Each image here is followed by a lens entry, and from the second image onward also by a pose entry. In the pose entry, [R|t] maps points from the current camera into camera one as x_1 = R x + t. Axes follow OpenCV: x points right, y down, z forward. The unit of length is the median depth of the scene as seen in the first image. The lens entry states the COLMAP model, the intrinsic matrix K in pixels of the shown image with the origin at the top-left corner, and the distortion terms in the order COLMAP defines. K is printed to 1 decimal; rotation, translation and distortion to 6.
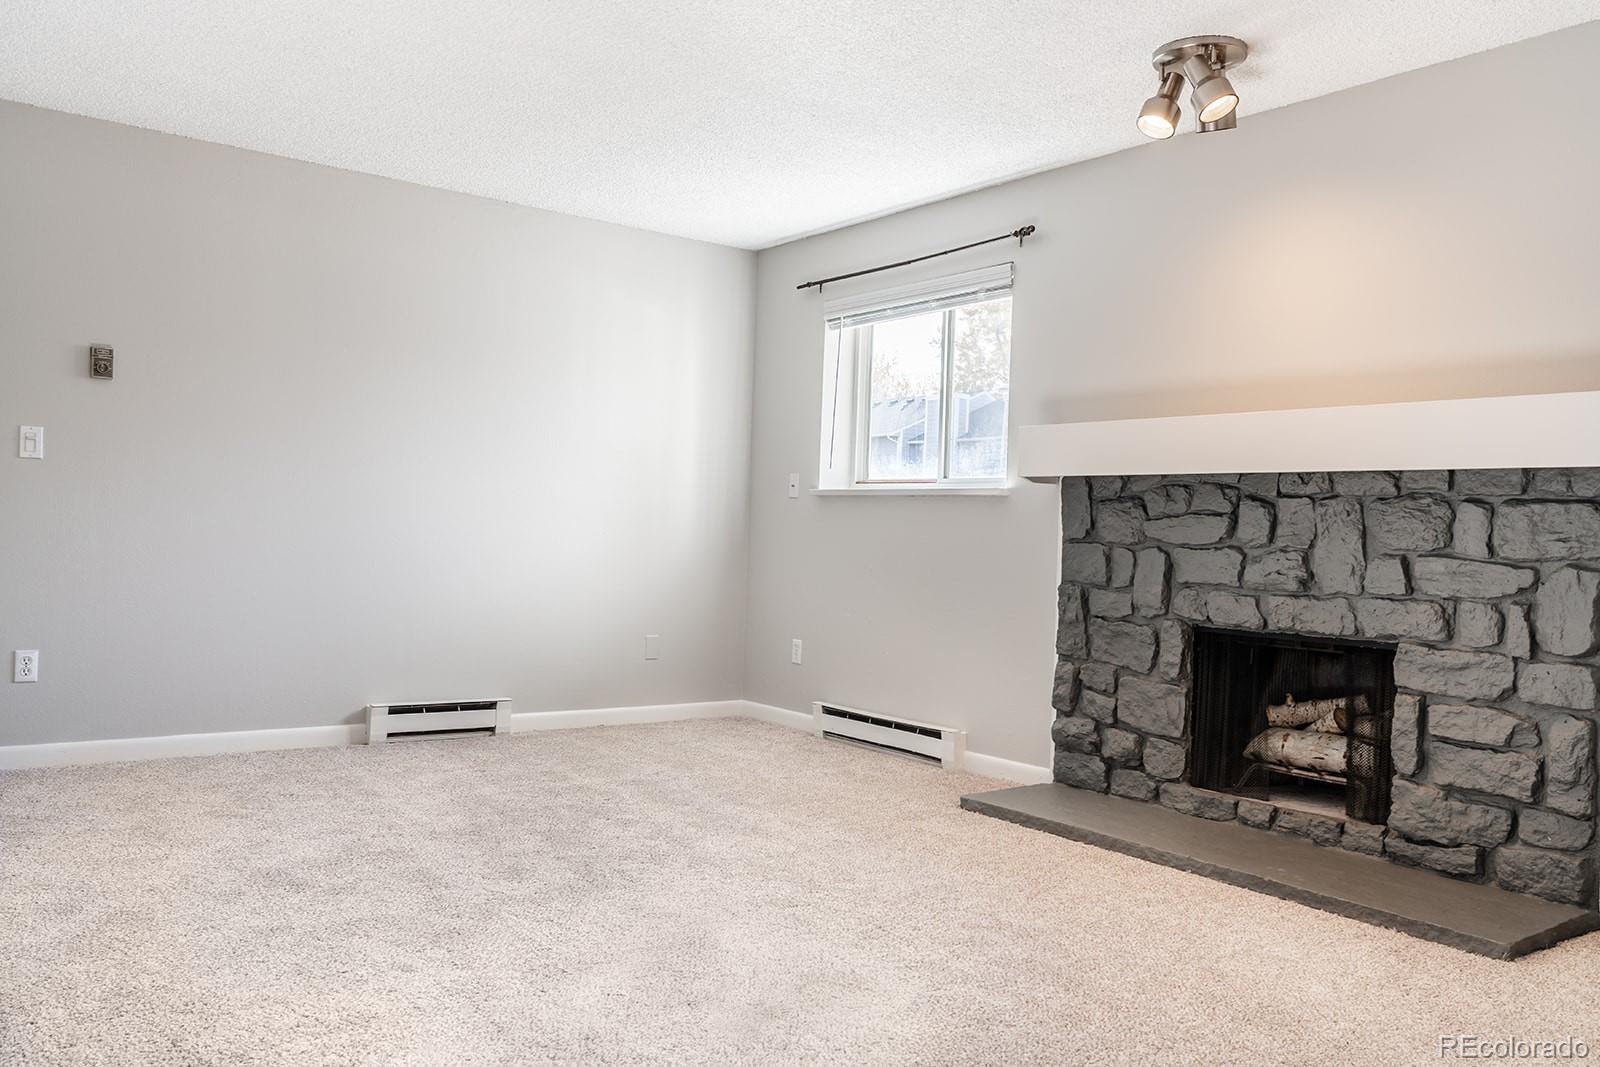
lens RADIAL K [[1234.2, 0, 800.0], [0, 1234.2, 533.5], [0, 0, 1]] dist [-0.003469, -0.002195]
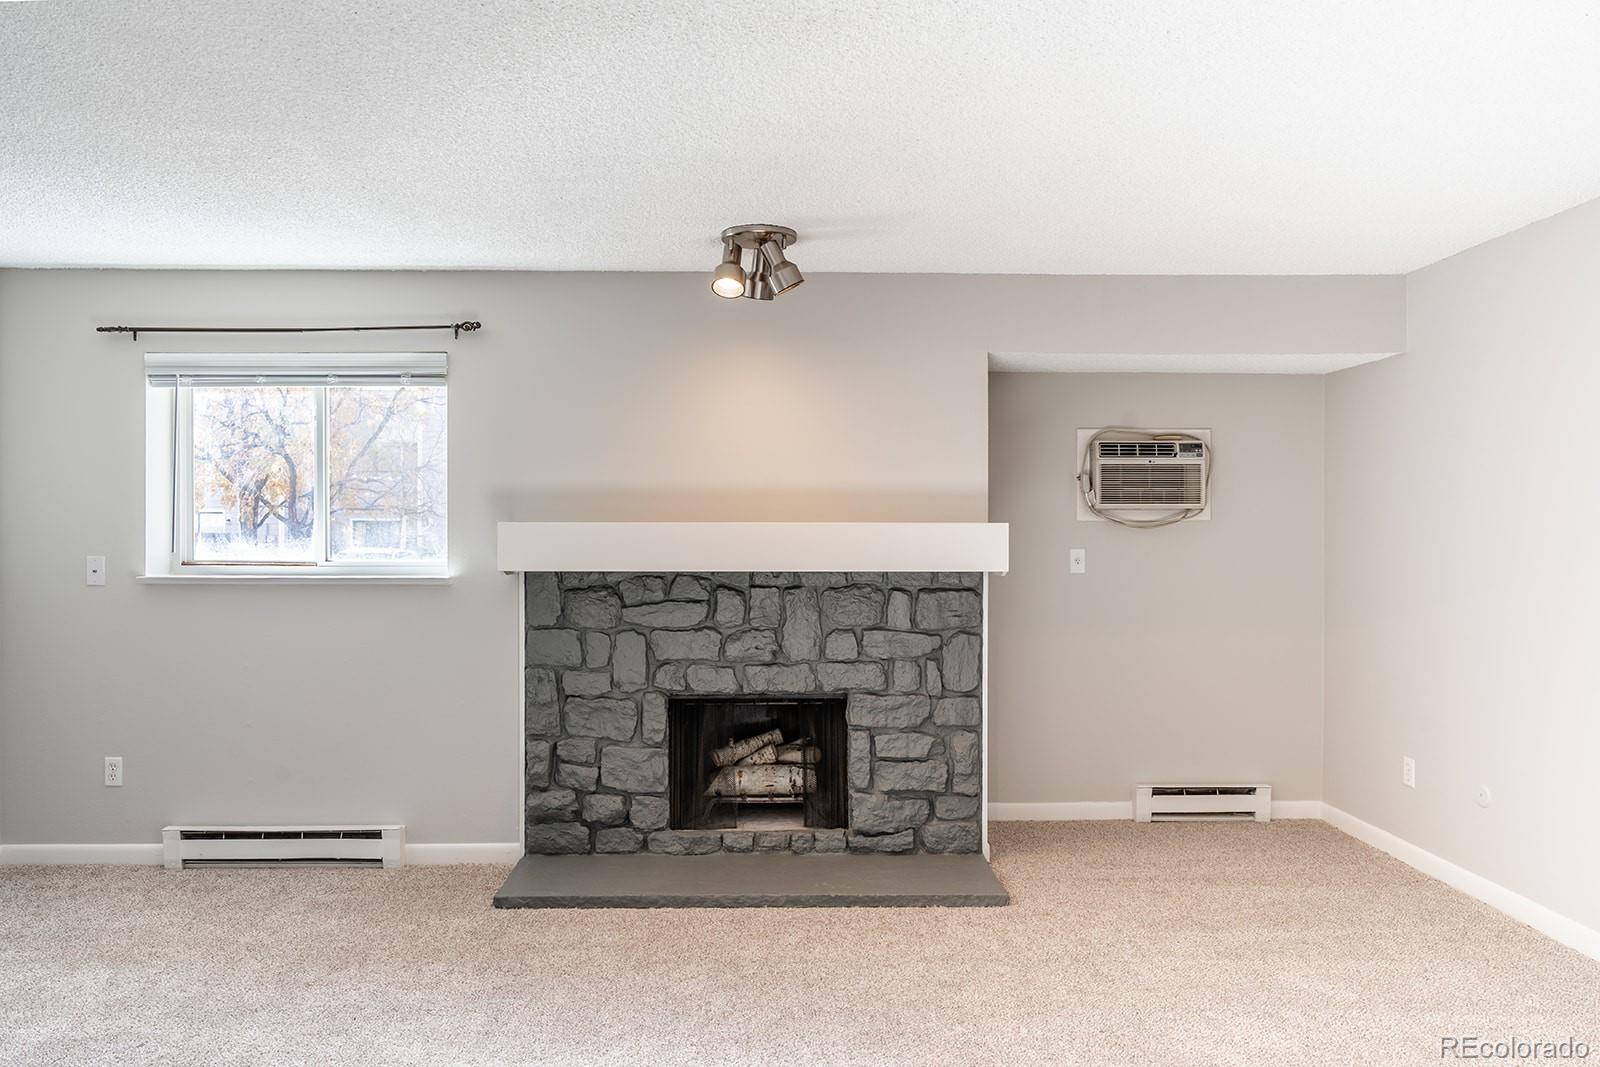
lens RADIAL K [[1106.2, 0, 800.0], [0, 1106.2, 533.5], [0, 0, 1]] dist [-0.006809, 0.002528]
pose [[0.592271, -0.040334, 0.804728, -0.480782], [0.021446, 0.999182, 0.034296, -0.120343], [-0.805453, -0.003055, 0.592652, 0.290221]]
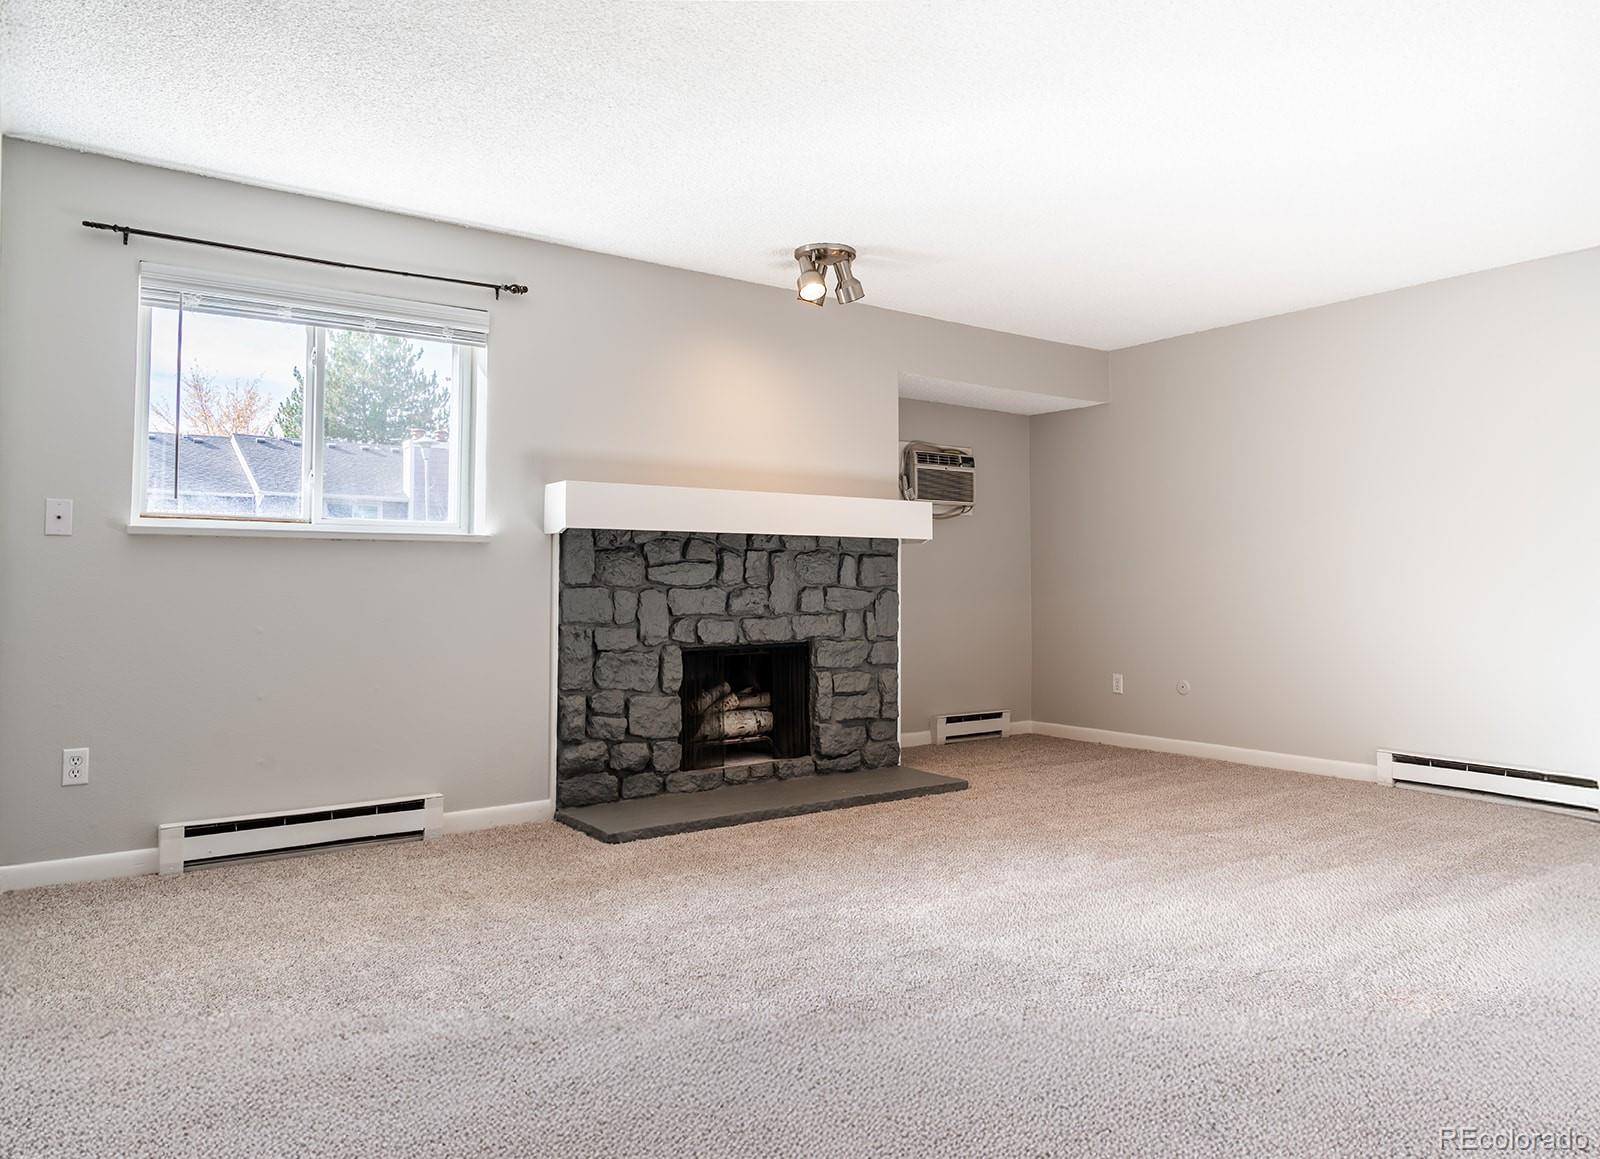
lens RADIAL K [[1089.3, 0, 803.2], [0, 1089.3, 529.4], [0, 0, 1]] dist [0.000623, -0.000843]
pose [[0.023554, 0.013540, 0.999631, -0.878513], [0.002273, 0.999905, -0.013598, -0.036165], [-0.999720, 0.002593, 0.023521, 0.895371]]
